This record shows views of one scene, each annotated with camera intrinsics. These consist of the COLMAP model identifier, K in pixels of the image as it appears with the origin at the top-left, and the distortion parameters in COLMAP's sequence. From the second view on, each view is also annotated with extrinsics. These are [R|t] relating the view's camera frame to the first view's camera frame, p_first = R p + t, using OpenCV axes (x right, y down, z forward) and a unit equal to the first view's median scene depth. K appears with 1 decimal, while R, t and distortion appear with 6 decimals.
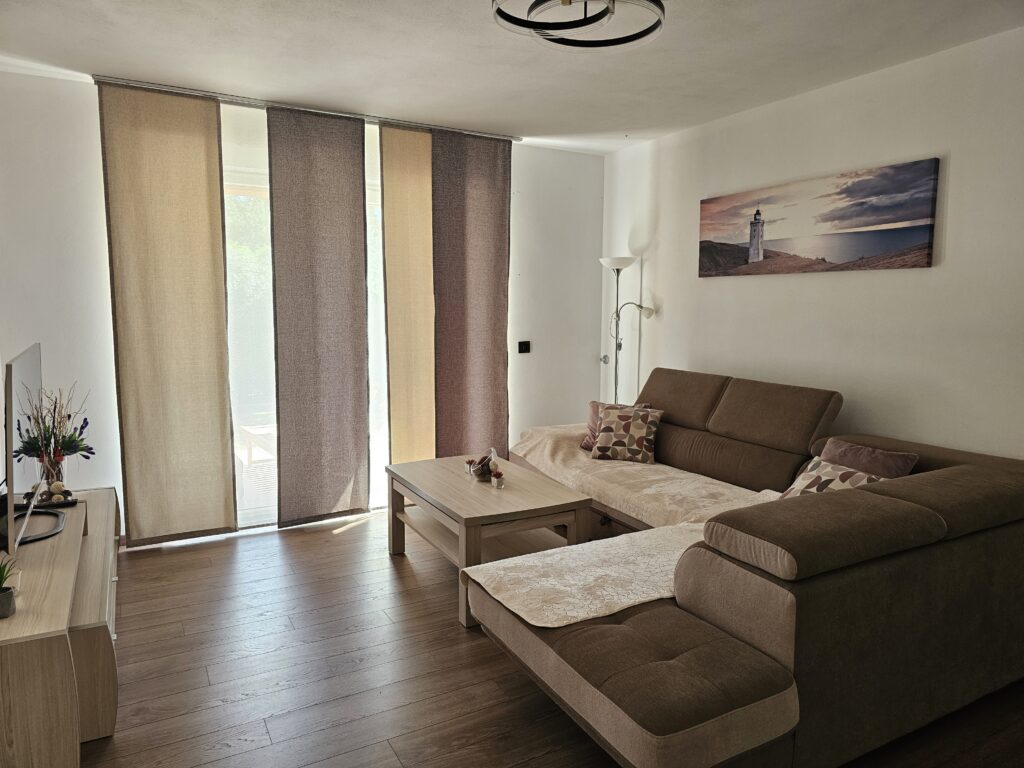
lens RADIAL K [[689.3, 0, 515.2], [0, 689.3, 374.7], [0, 0, 1]] dist [0.050104, -0.038499]
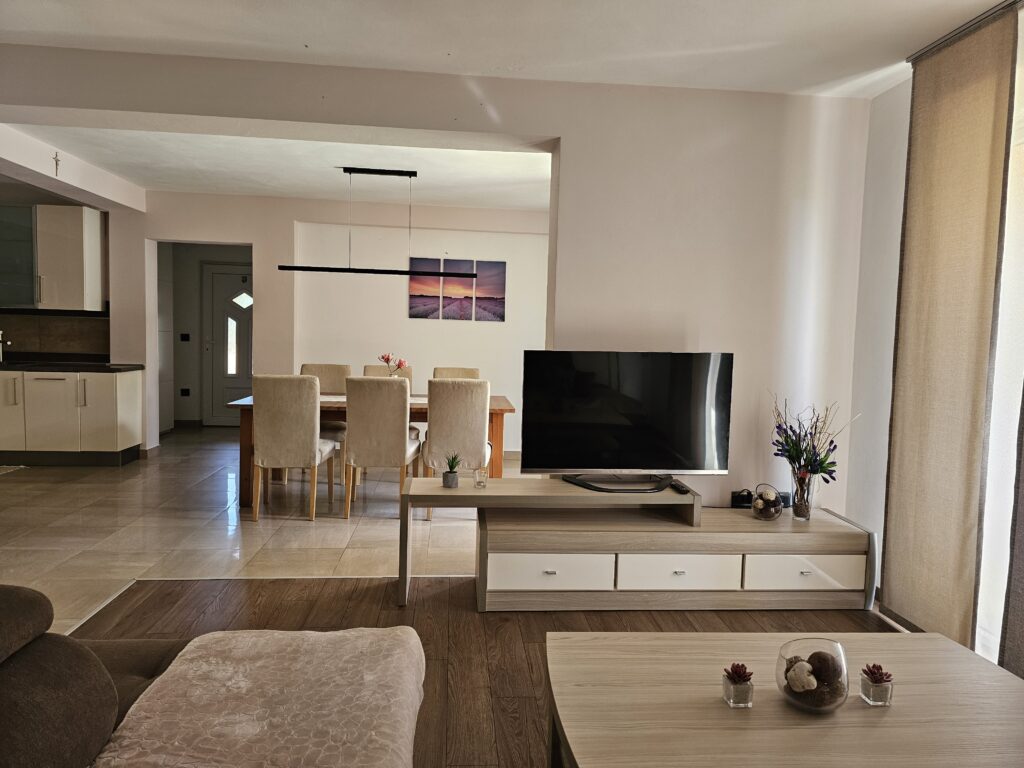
lens RADIAL K [[689.3, 0, 518.8], [0, 689.3, 378.7], [0, 0, 1]] dist [0.050104, -0.038499]
pose [[-0.399110, 0.038866, -0.916079, 0.363087], [-0.123597, 0.987702, 0.095752, -0.050680], [0.908535, 0.151440, -0.389398, 0.851806]]
